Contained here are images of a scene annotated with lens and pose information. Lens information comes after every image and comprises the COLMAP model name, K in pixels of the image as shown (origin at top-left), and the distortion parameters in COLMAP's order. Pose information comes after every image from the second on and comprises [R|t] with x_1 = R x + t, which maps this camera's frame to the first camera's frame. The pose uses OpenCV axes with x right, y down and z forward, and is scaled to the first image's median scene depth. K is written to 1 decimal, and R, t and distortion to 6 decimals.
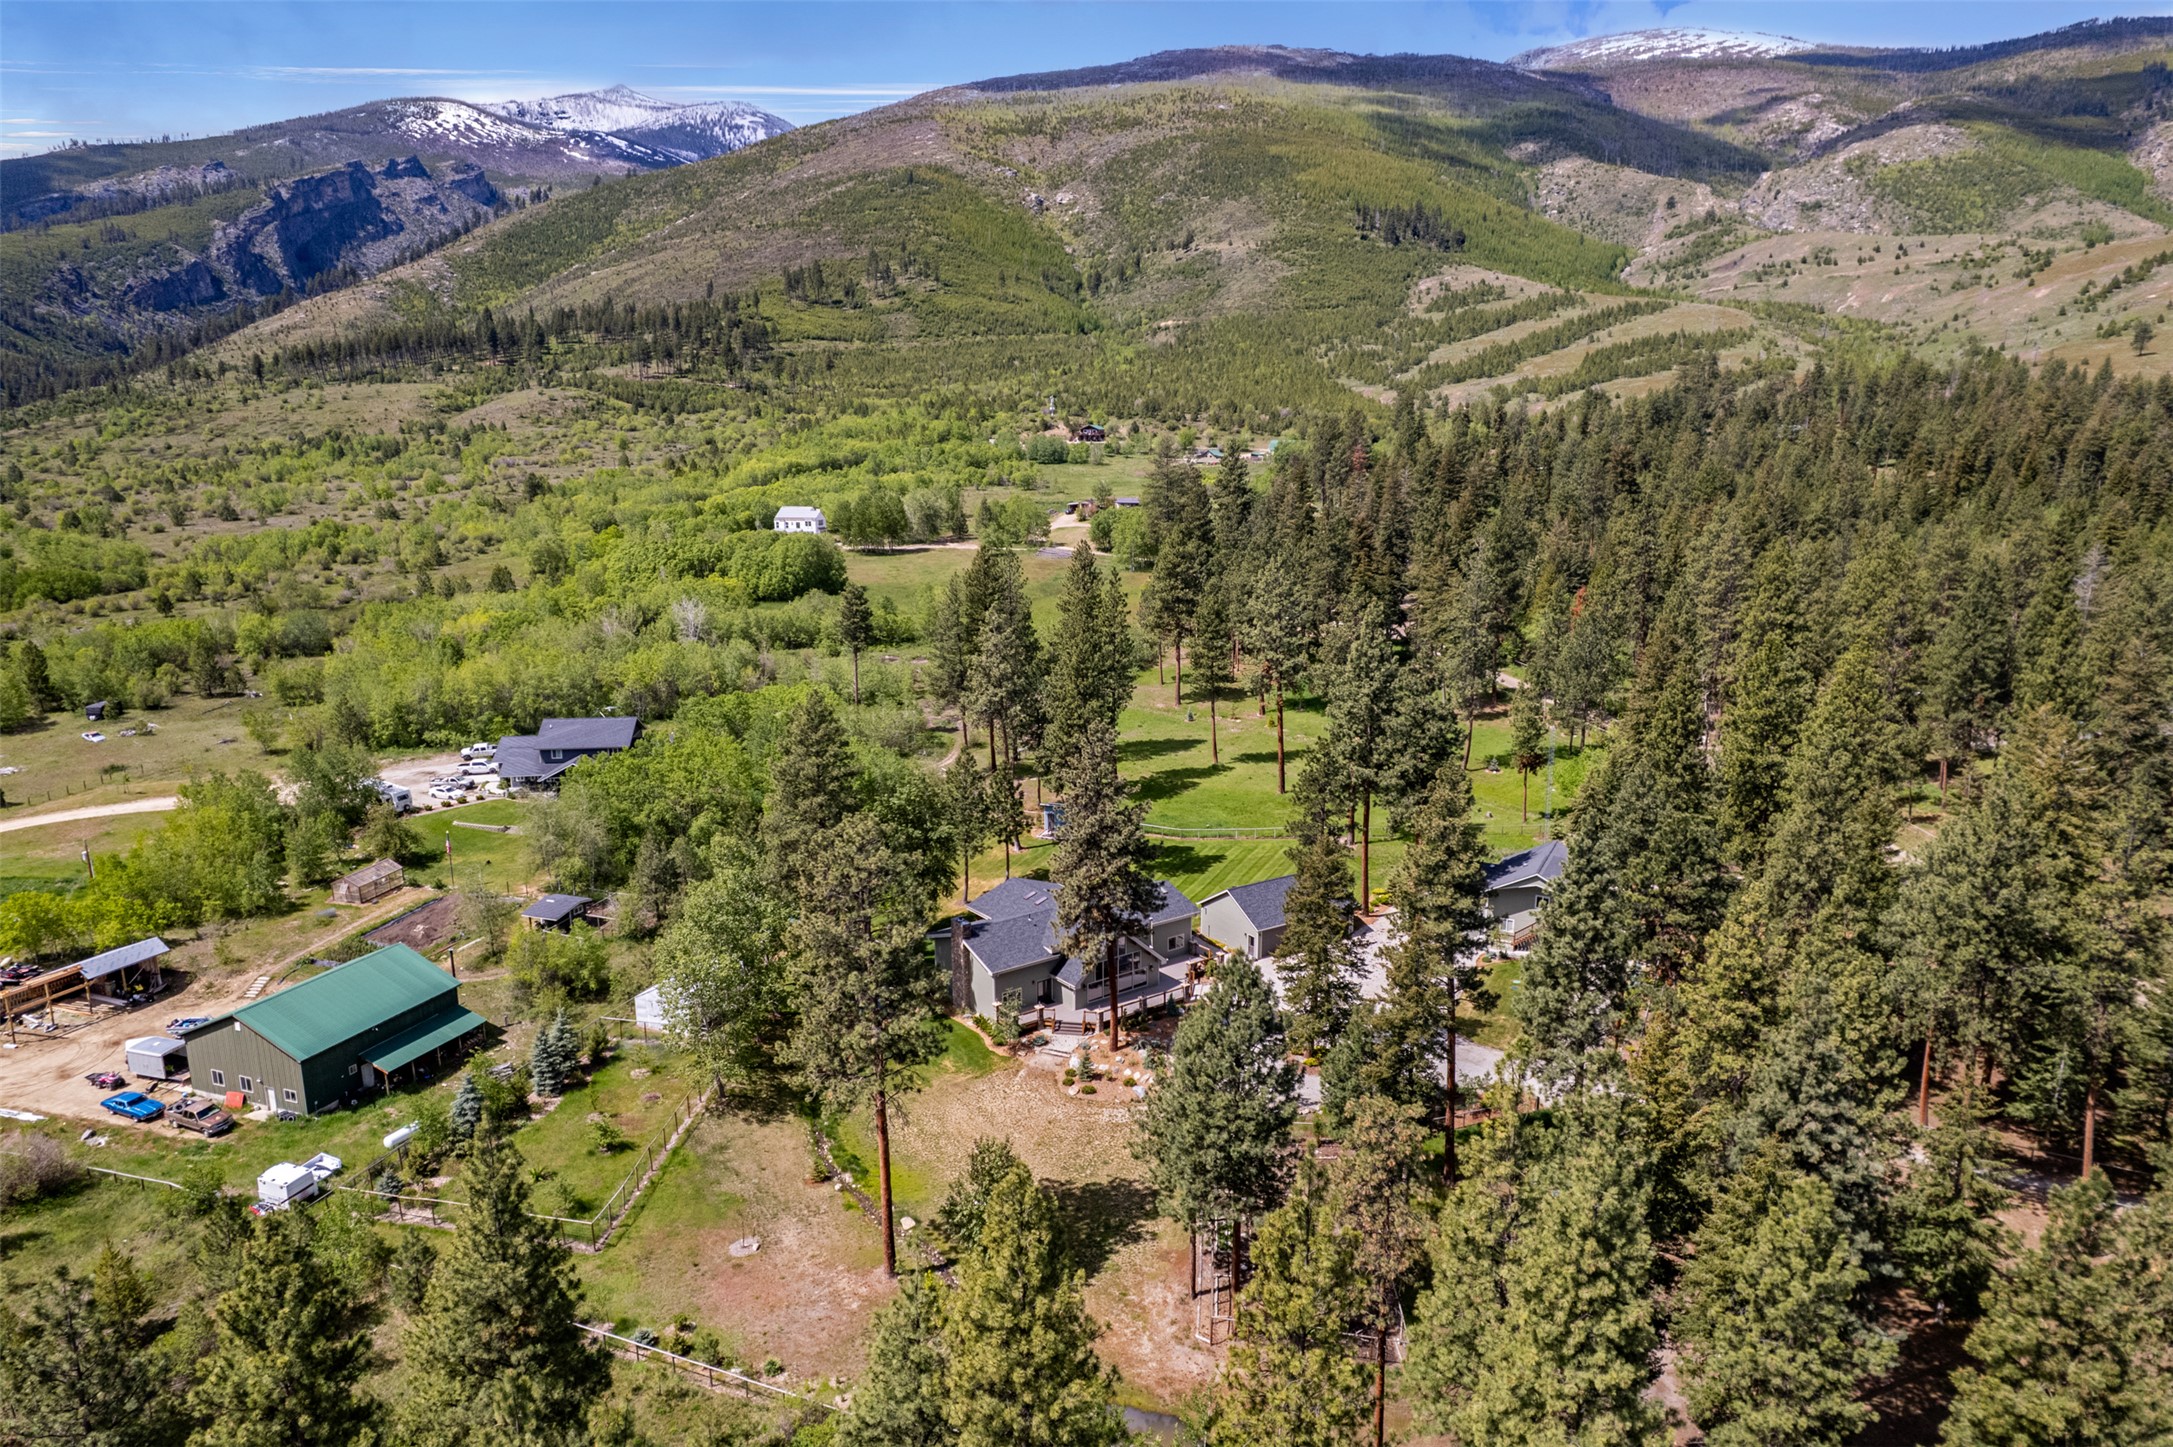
lens RADIAL K [[1401.5, 0, 1086.5], [0, 1401.5, 723.5], [0, 0, 1]] dist [-0.086598, 0.088017]
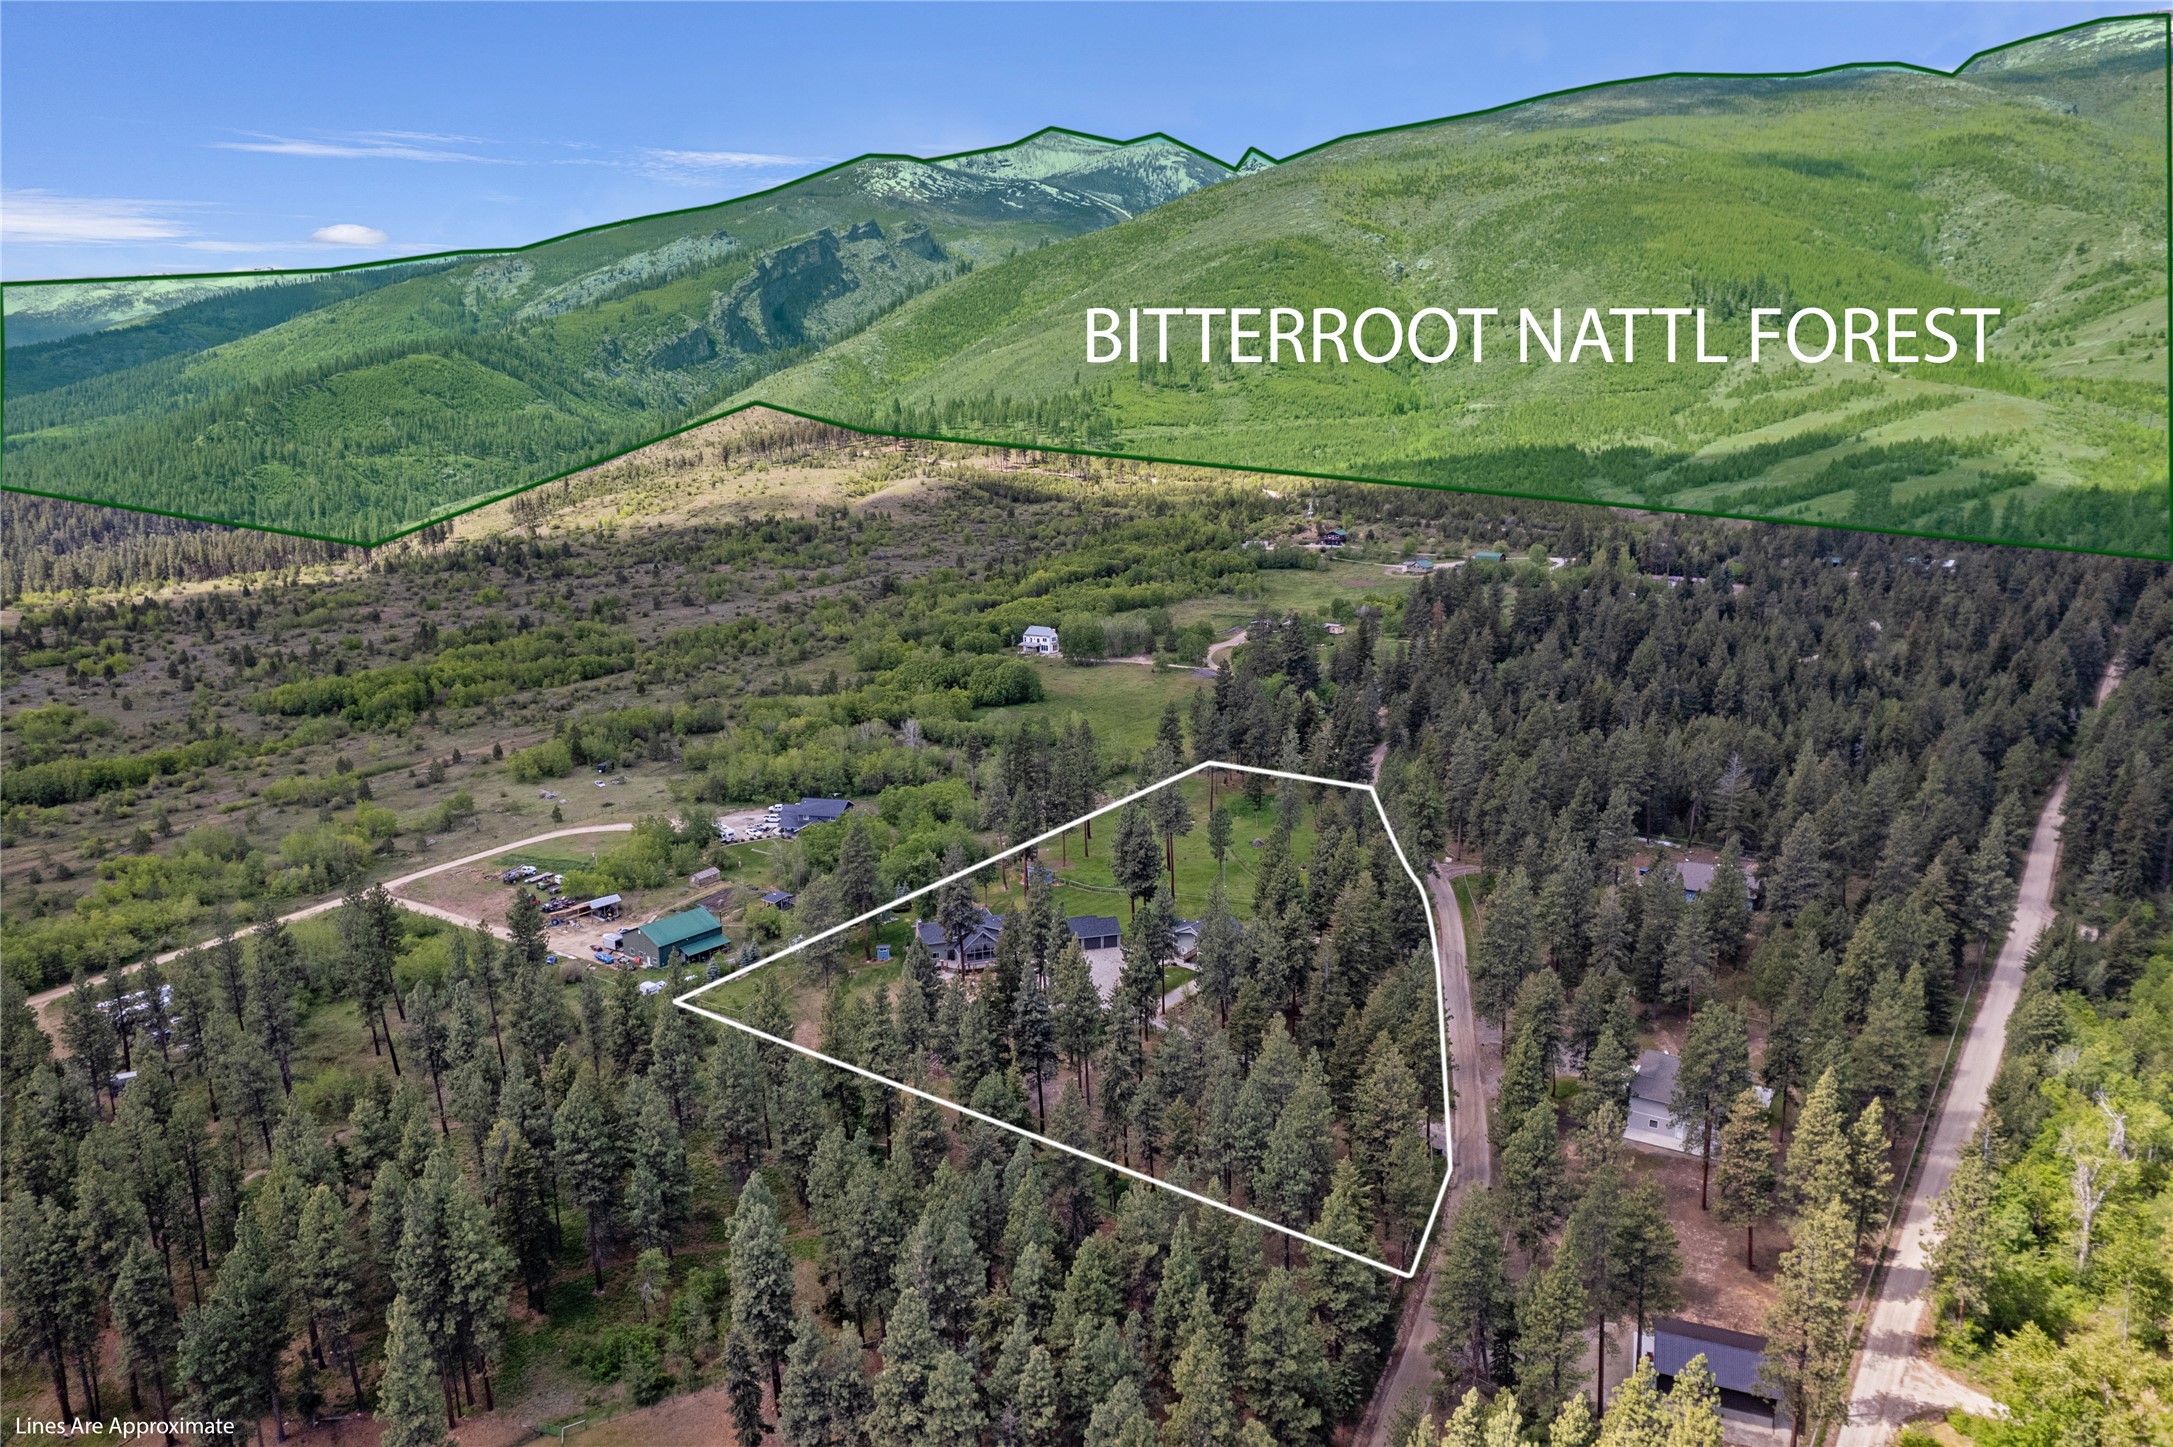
lens RADIAL K [[1379.5, 0, 1086.5], [0, 1379.5, 723.5], [0, 0, 1]] dist [-0.051398, -0.000686]
pose [[0.957639, 0.060275, -0.281591, 0.075780], [-0.062234, 0.998060, 0.001991, -0.019628], [0.281165, 0.015618, 0.959532, -0.106373]]
